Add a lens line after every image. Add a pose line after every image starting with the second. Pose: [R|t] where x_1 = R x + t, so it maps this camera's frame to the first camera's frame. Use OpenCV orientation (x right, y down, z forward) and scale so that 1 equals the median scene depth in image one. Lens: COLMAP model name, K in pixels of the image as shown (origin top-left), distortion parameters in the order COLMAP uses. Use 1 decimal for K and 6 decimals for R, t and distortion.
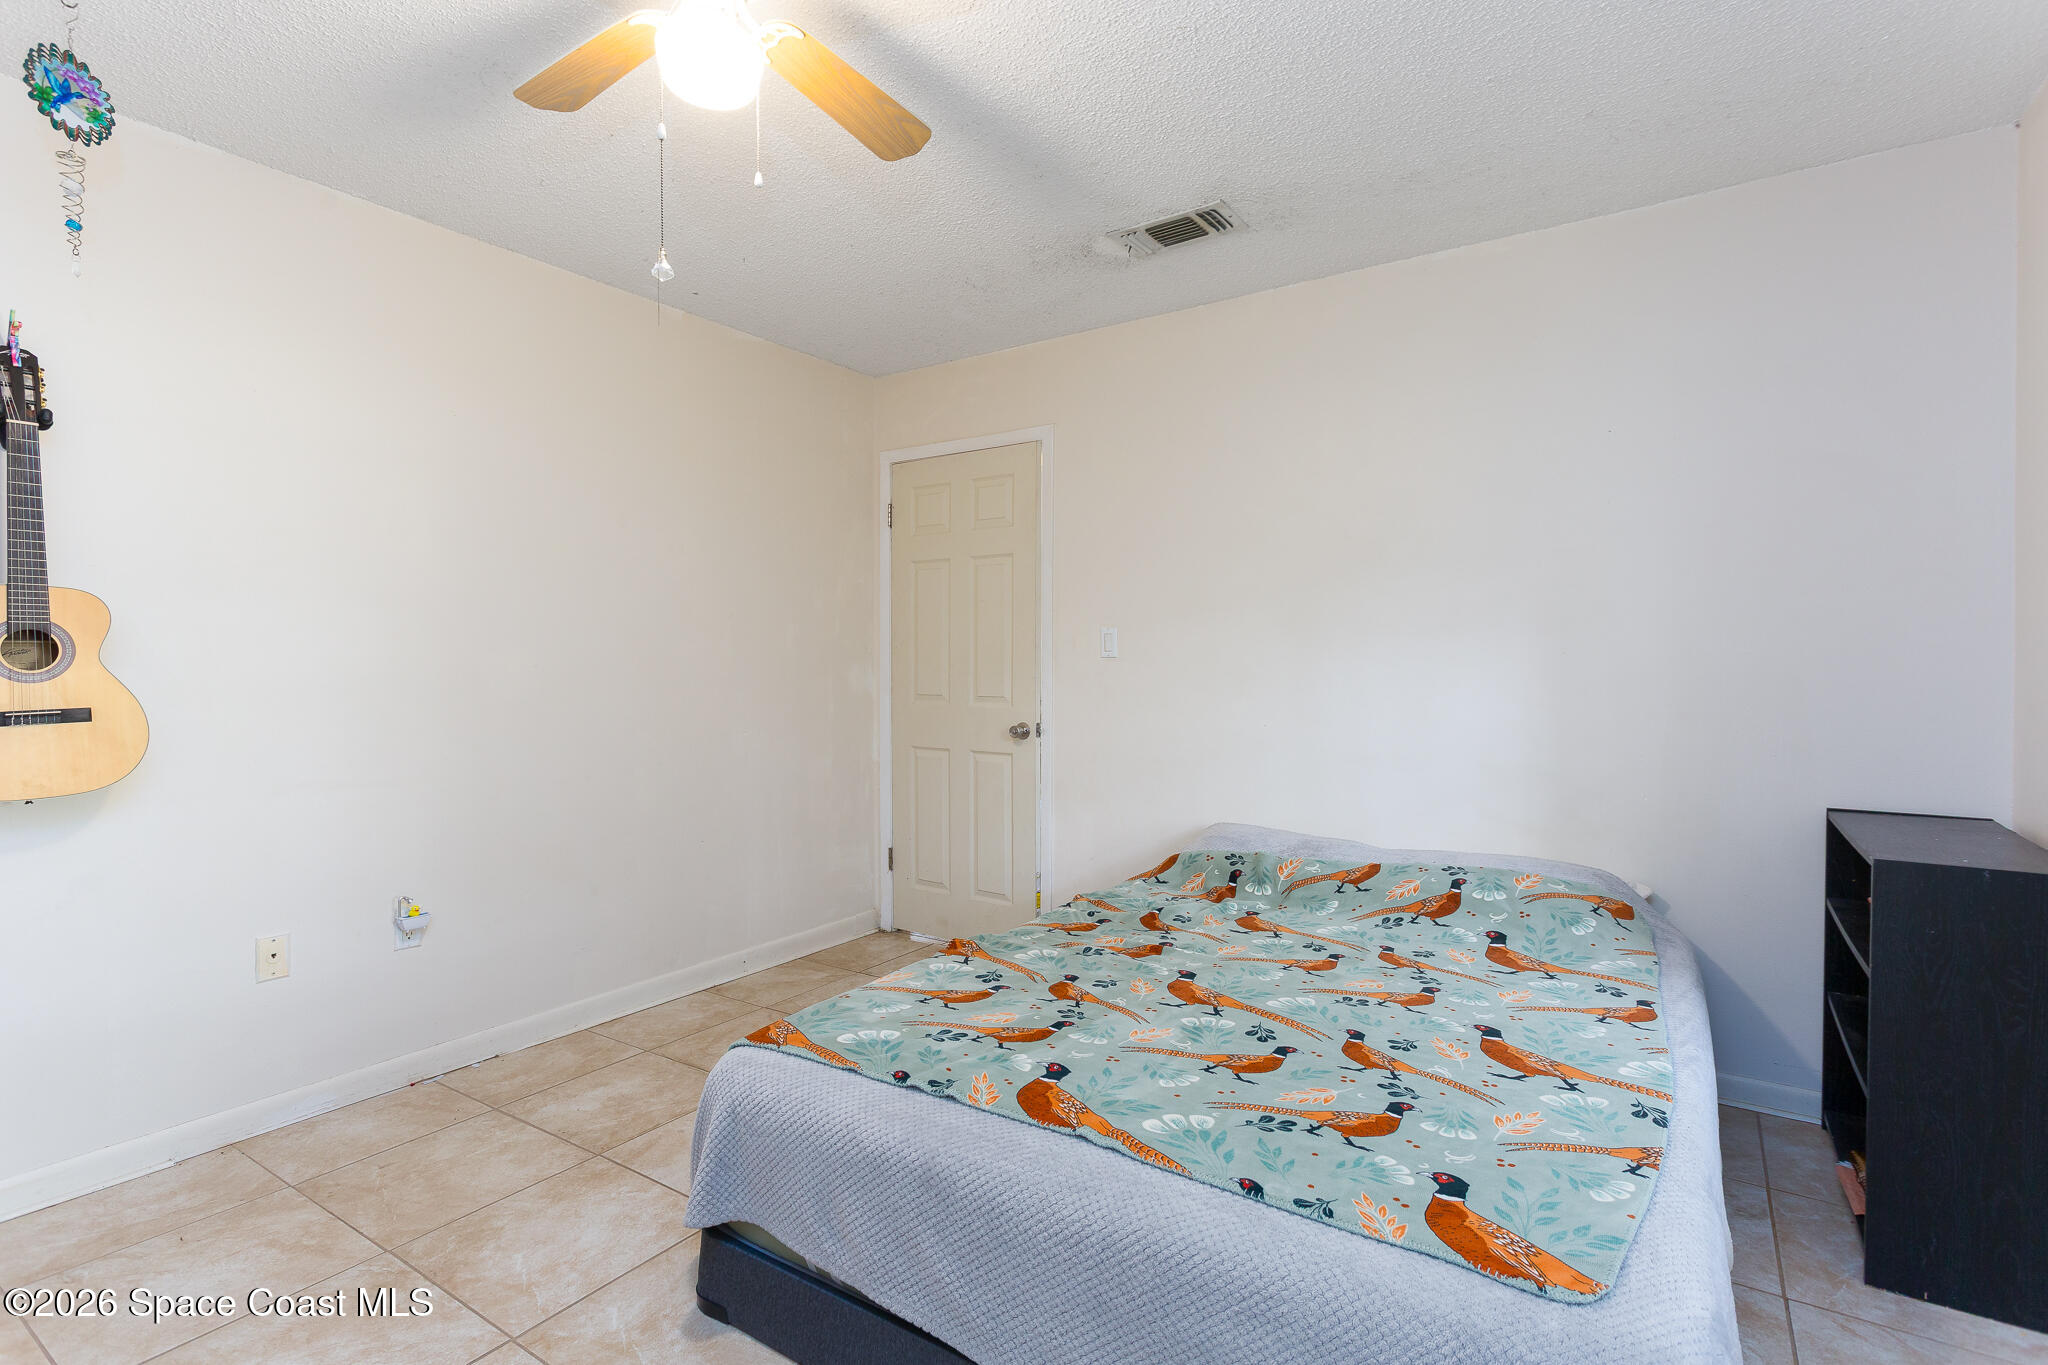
lens RADIAL K [[981.9, 0, 1013.9], [0, 981.9, 680.1], [0, 0, 1]] dist [-0.009496, 0.000380]
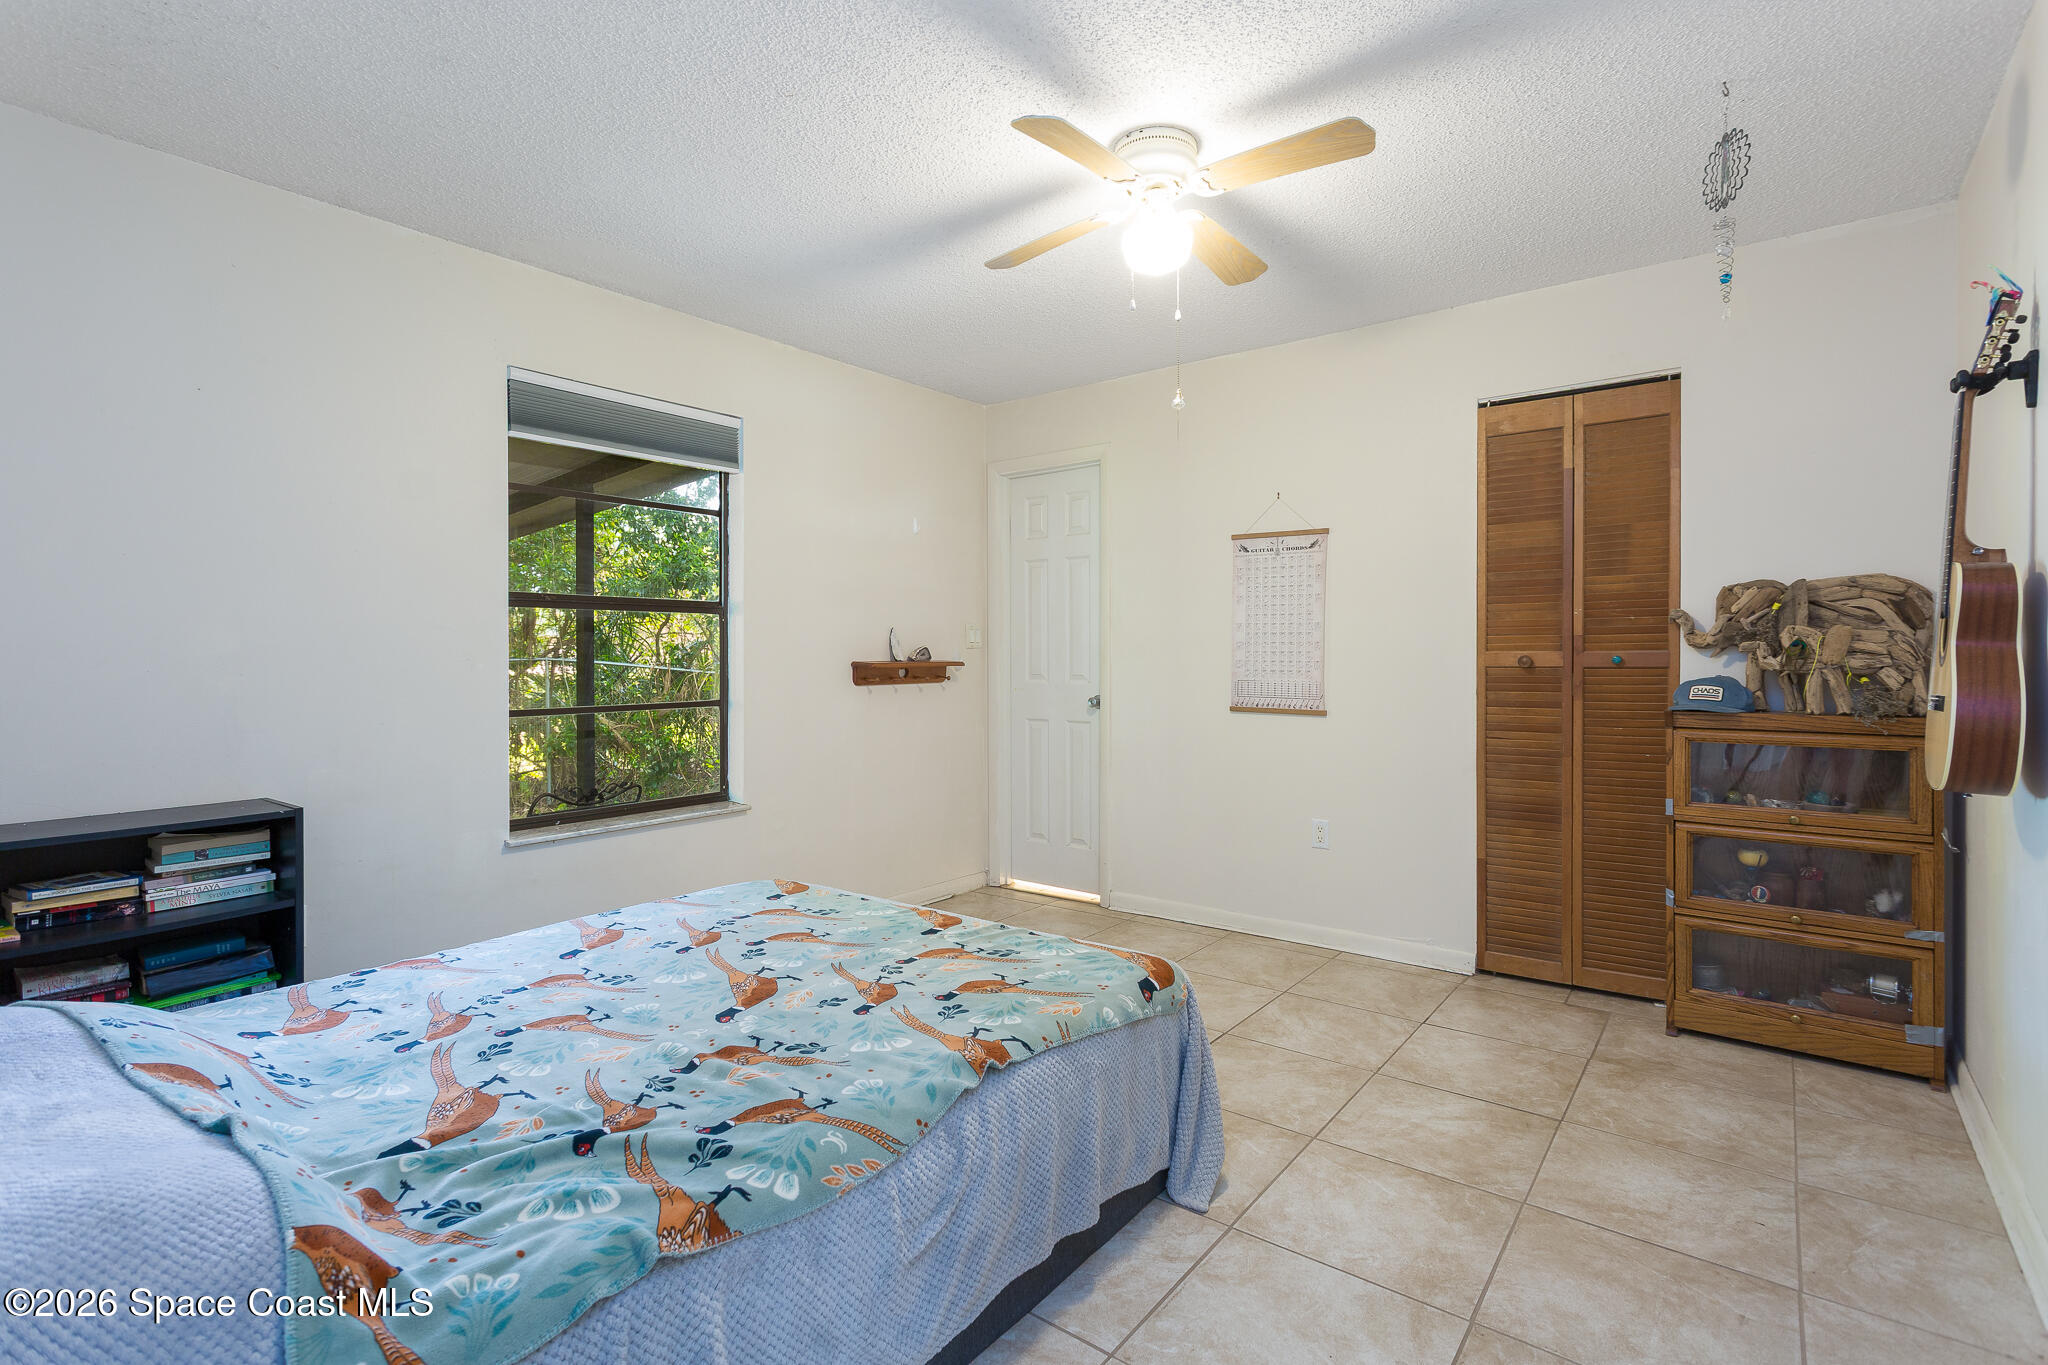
lens RADIAL K [[970.9, 0, 1023.7], [0, 970.9, 656.4], [0, 0, 1]] dist [0.000067, 0.000020]
pose [[-0.998343, 0.005222, 0.057307, -0.144327], [0.006253, 0.999822, 0.017826, -0.035247], [-0.057203, 0.018154, -0.998197, 1.918687]]
